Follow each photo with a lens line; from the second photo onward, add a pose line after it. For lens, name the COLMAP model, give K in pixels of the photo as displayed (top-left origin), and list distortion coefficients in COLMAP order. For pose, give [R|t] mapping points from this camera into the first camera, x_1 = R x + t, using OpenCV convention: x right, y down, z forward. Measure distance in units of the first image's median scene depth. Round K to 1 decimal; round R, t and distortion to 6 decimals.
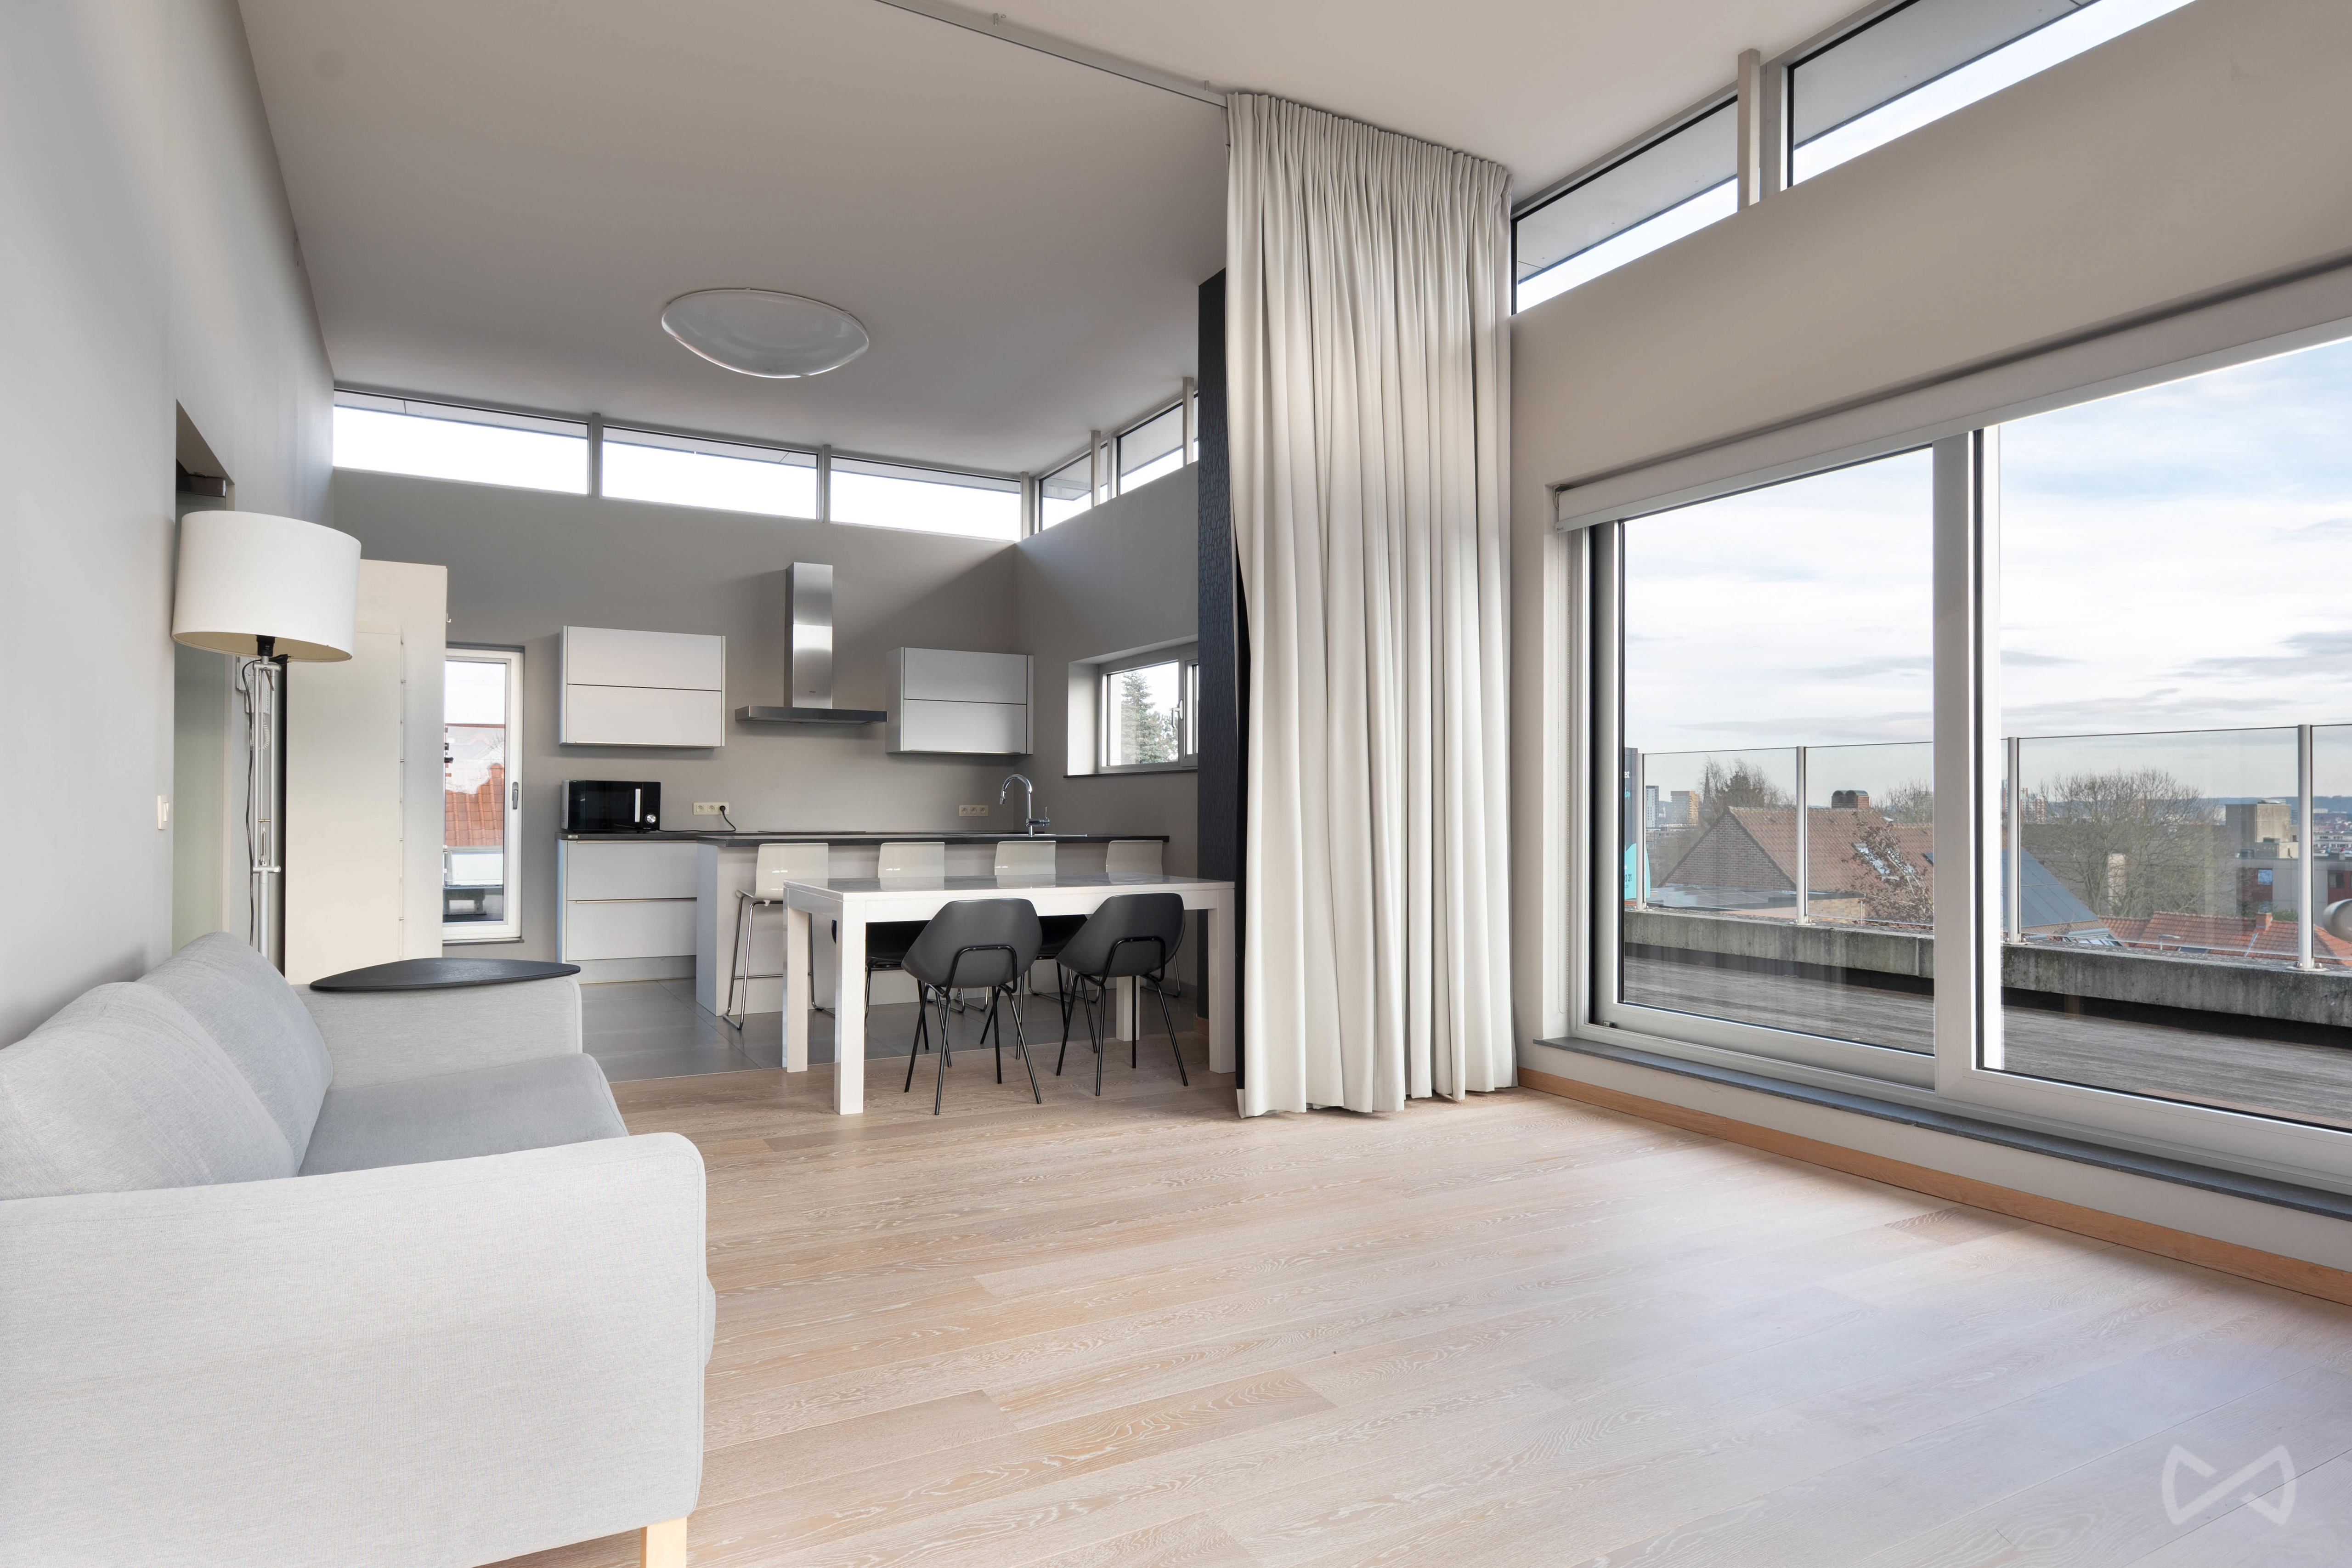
lens RADIAL K [[1320.6, 0, 1207.2], [0, 1320.6, 803.4], [0, 0, 1]] dist [0.005919, 0.000689]
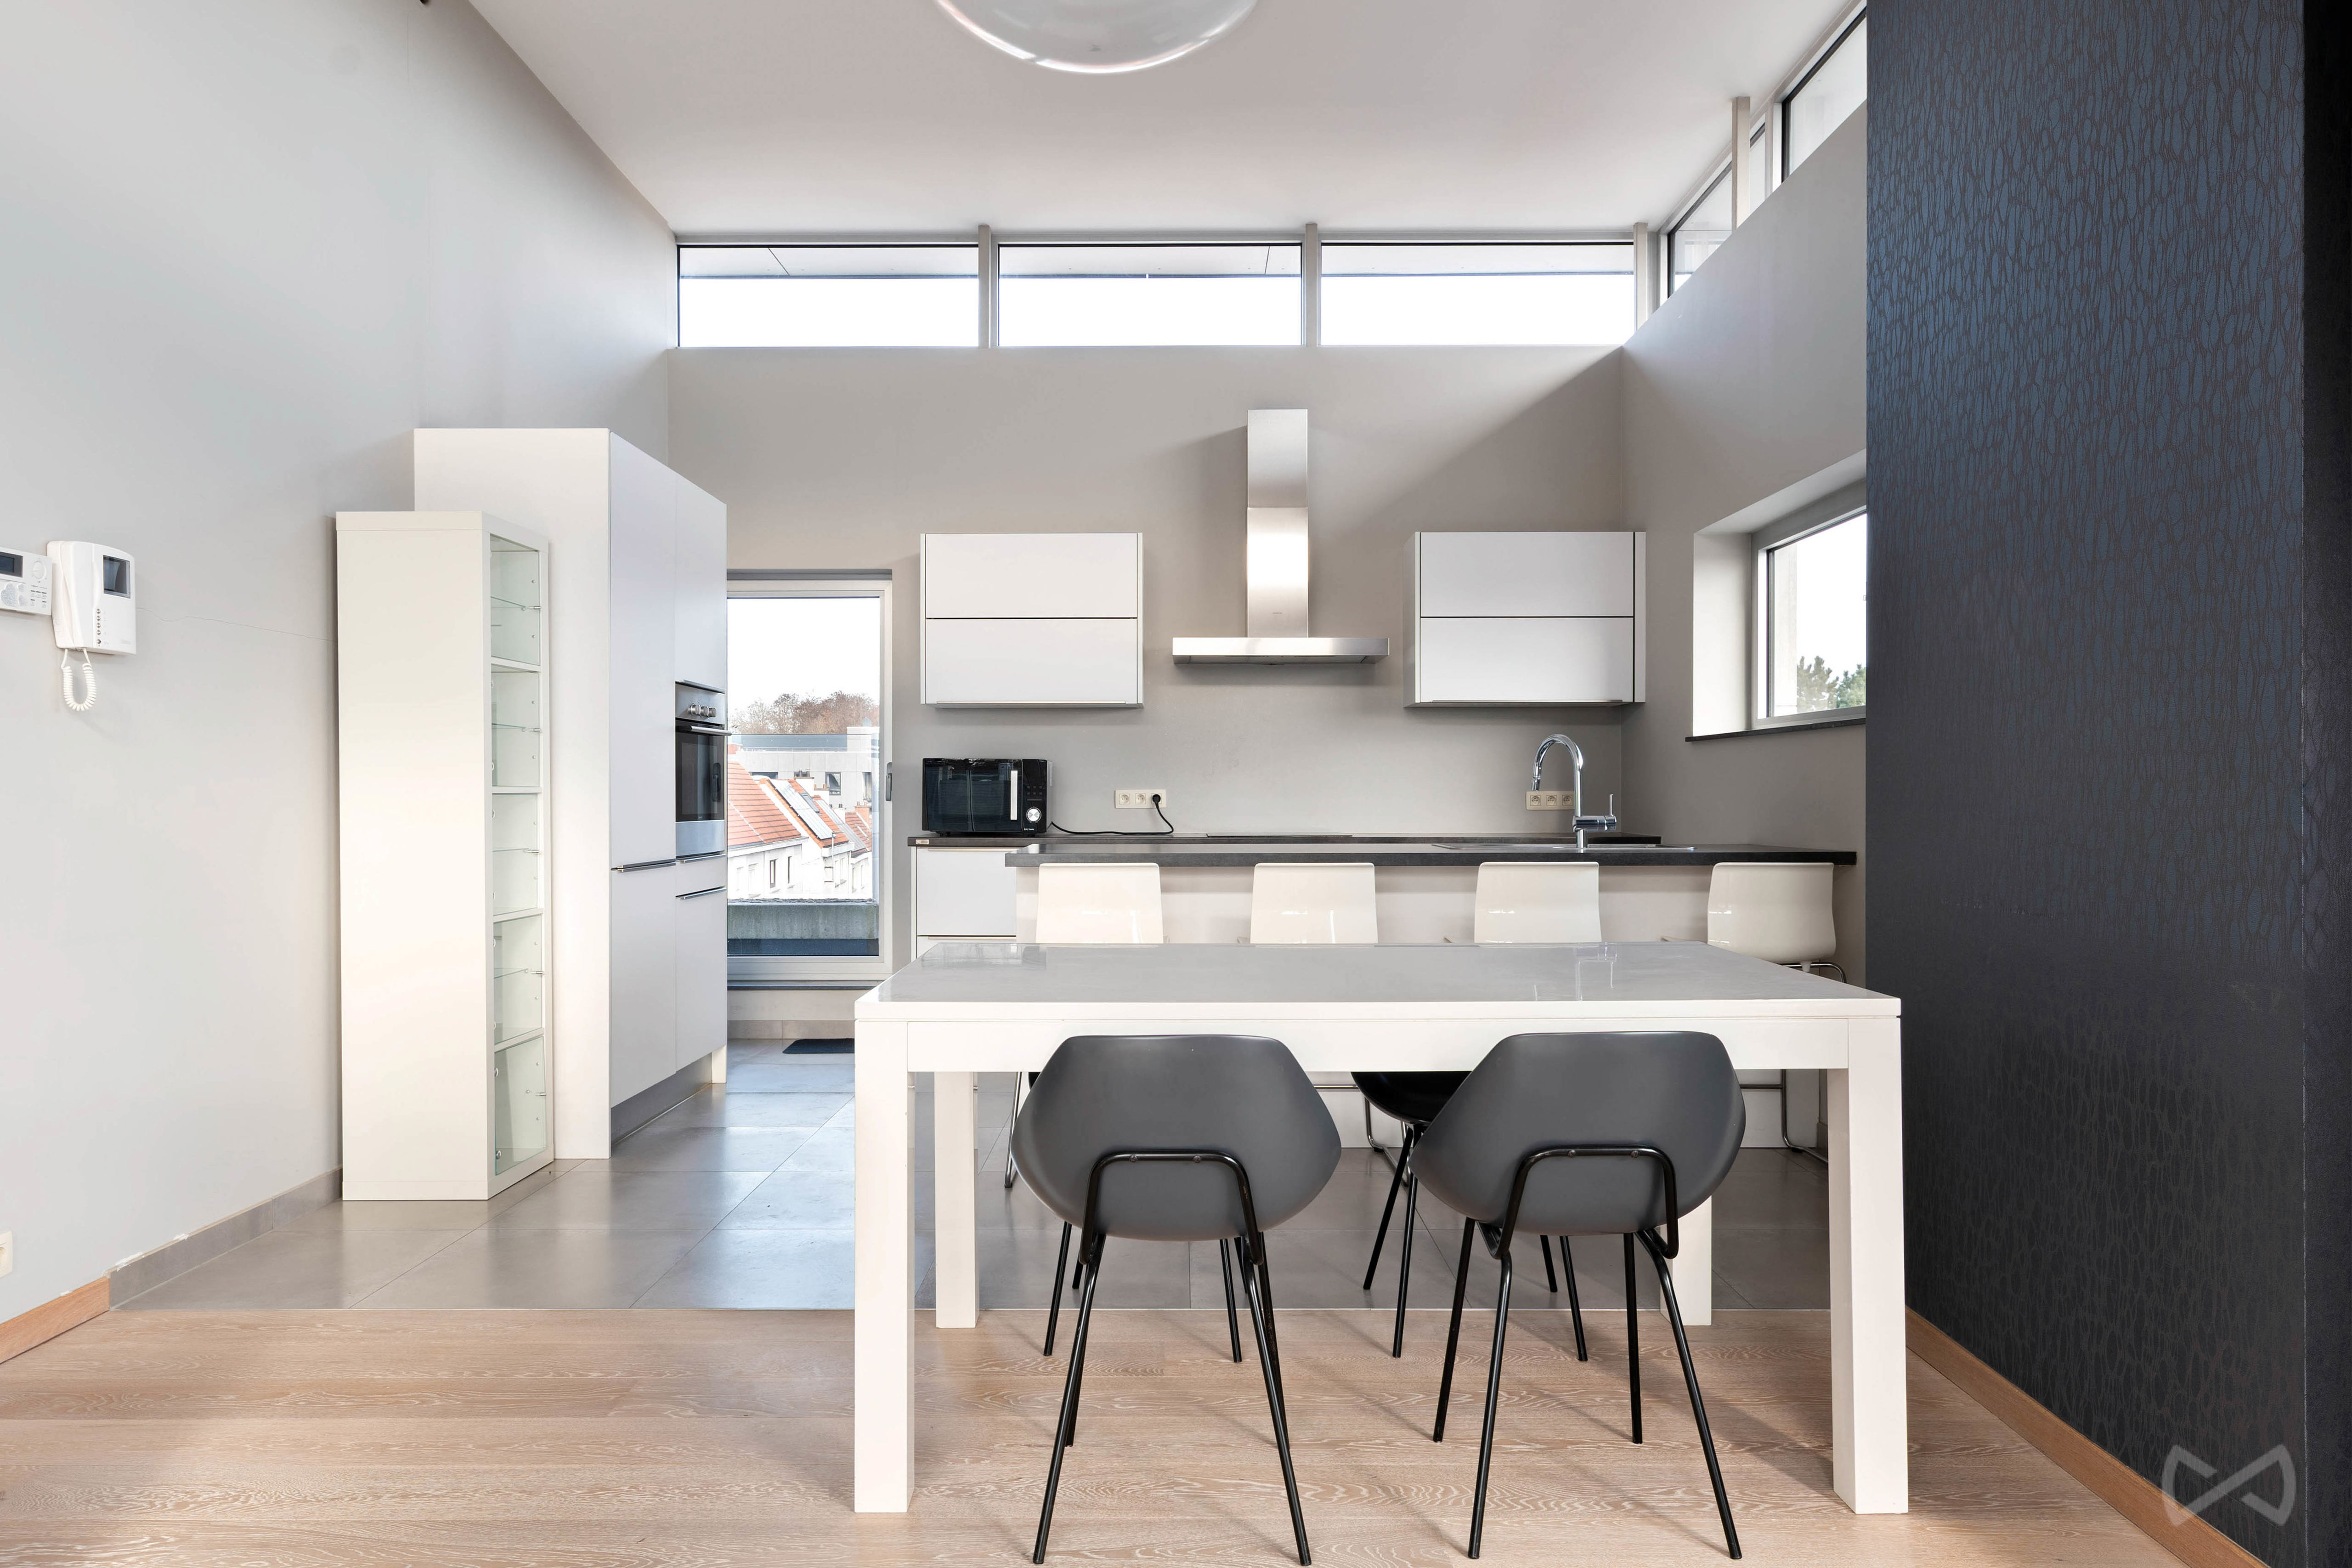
lens RADIAL K [[1596.5, 0, 1215.6], [0, 1596.5, 793.0], [0, 0, 1]] dist [0.000185, -0.001230]
pose [[0.874935, -0.005356, -0.484212, 0.043637], [0.007314, 0.999971, 0.002154, -0.000502], [0.484186, -0.005426, 0.874948, 0.317330]]
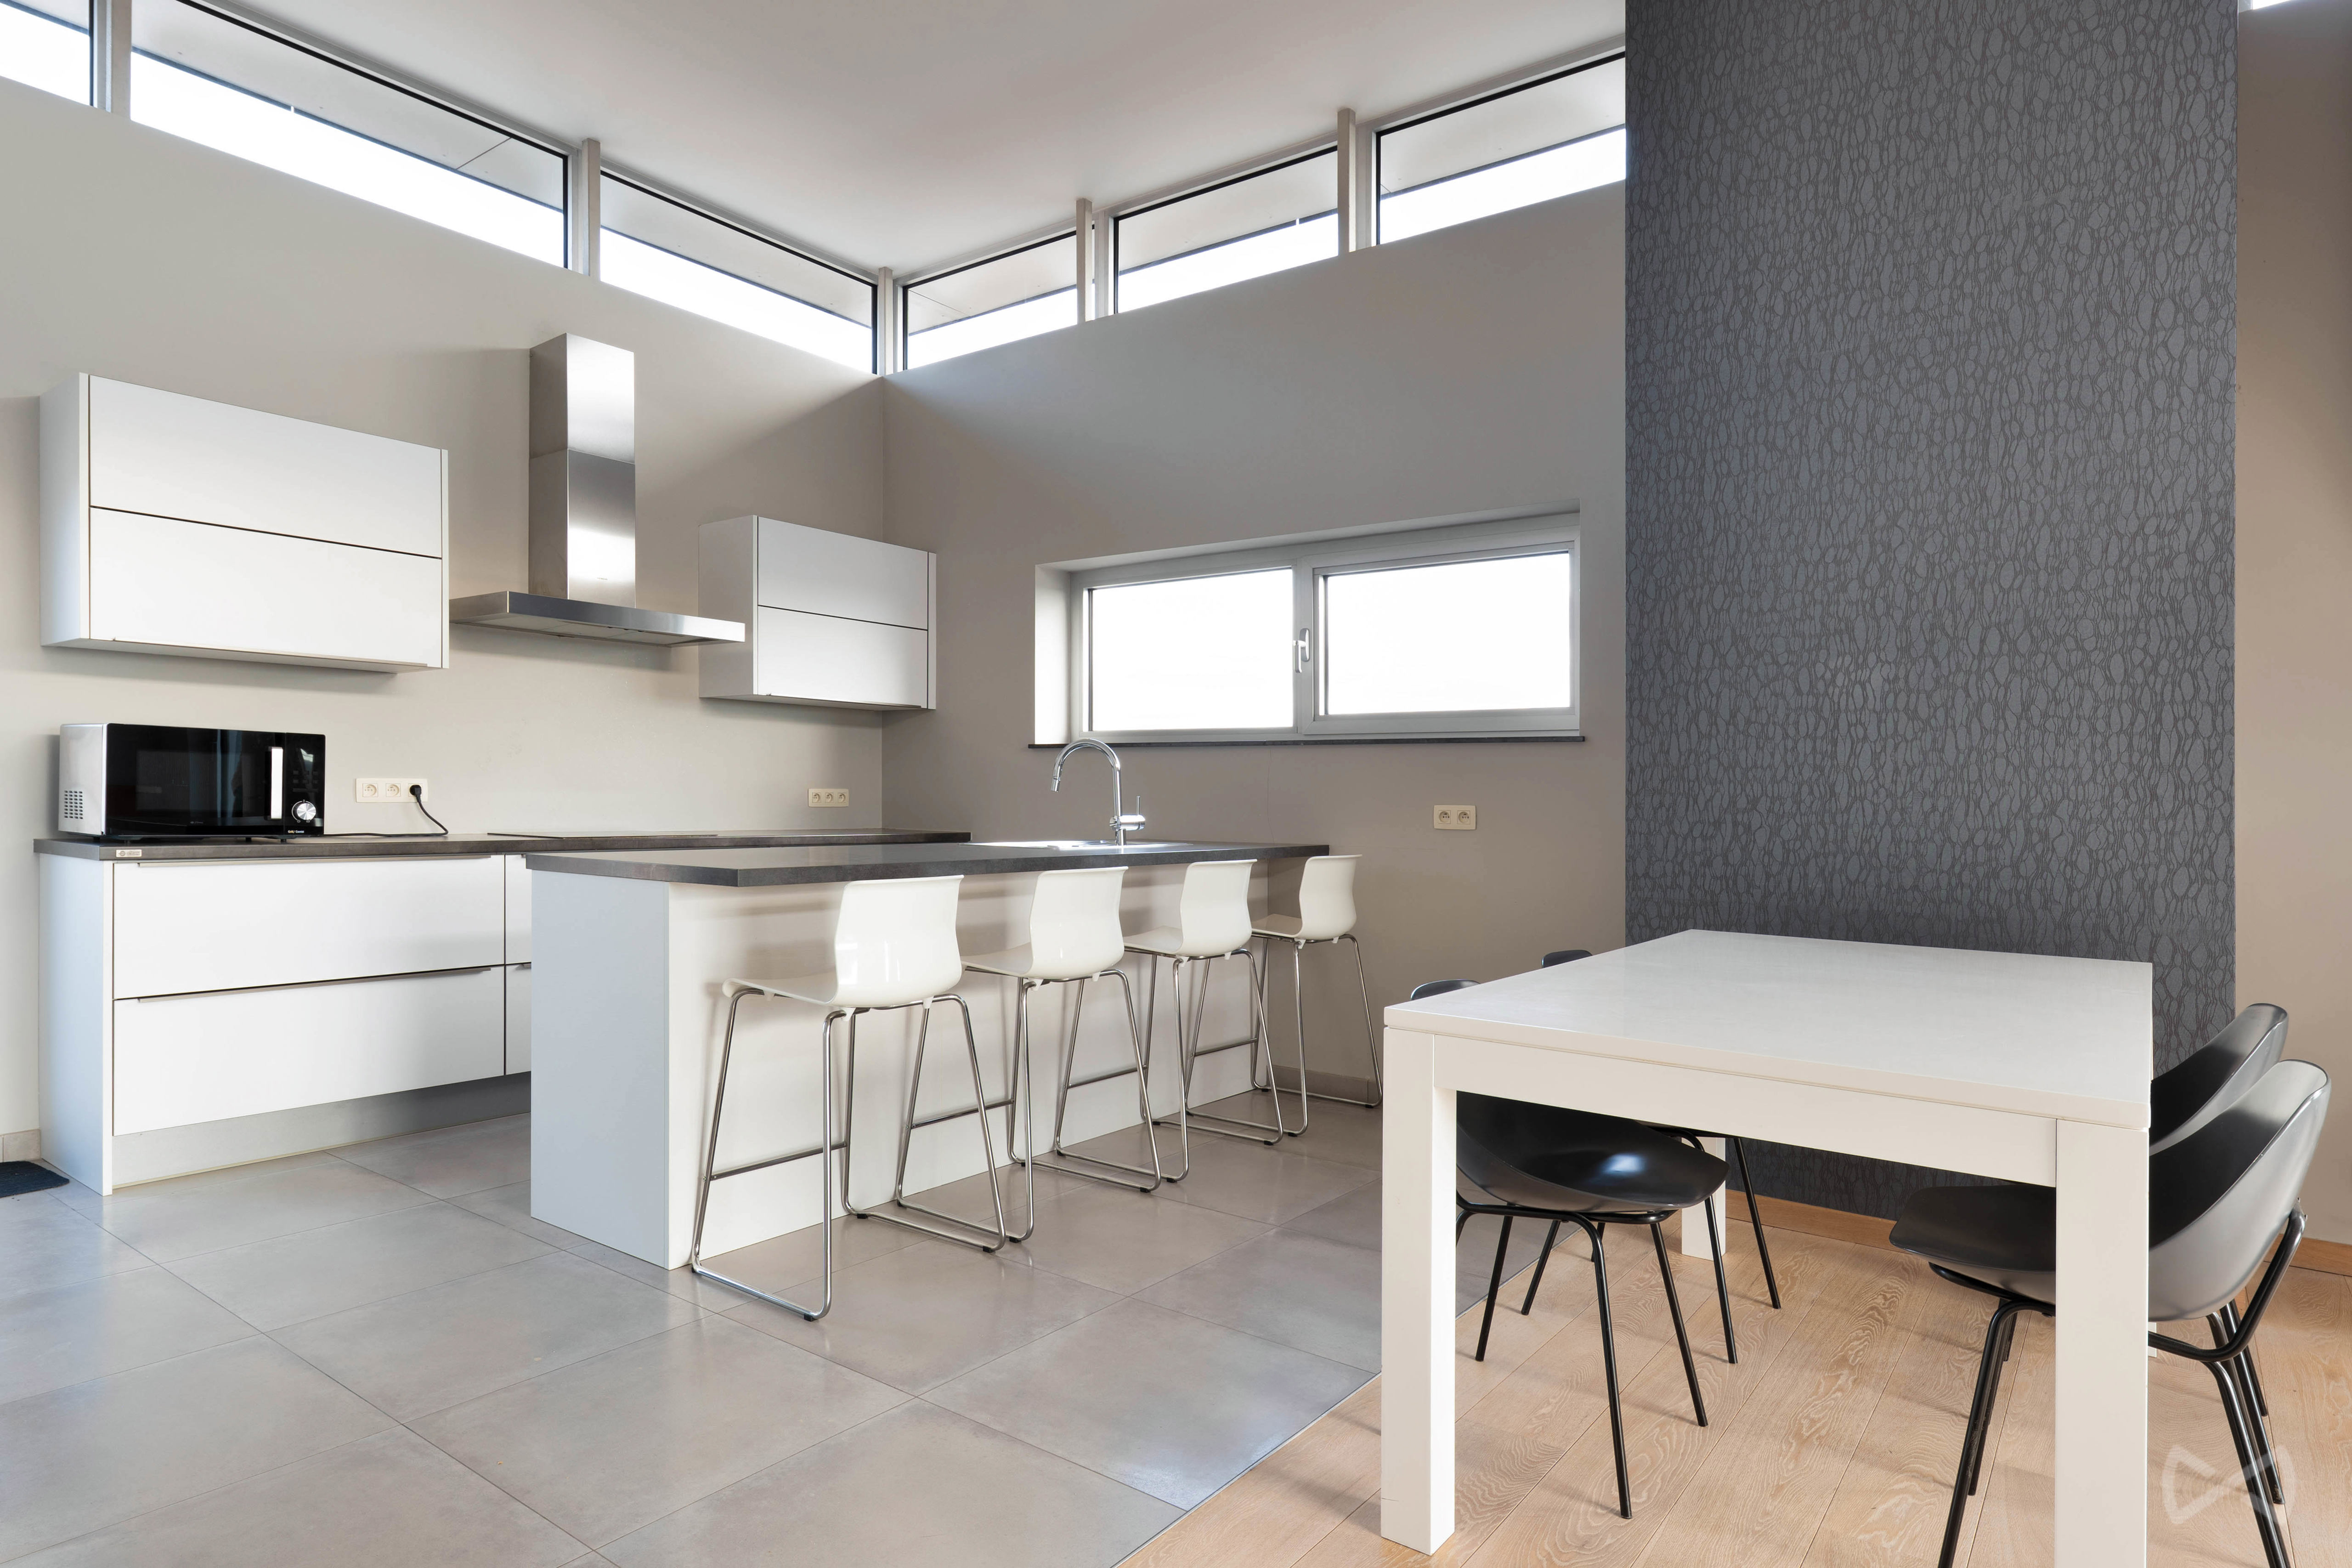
lens RADIAL K [[1261.5, 0, 1178.0], [0, 1261.5, 843.4], [0, 0, 1]] dist [-0.051443, 0.038869]
pose [[0.906270, -0.006301, 0.422653, -0.299842], [-0.011899, 0.999112, 0.040409, 0.001108], [-0.422533, -0.041650, 0.905390, 0.423719]]
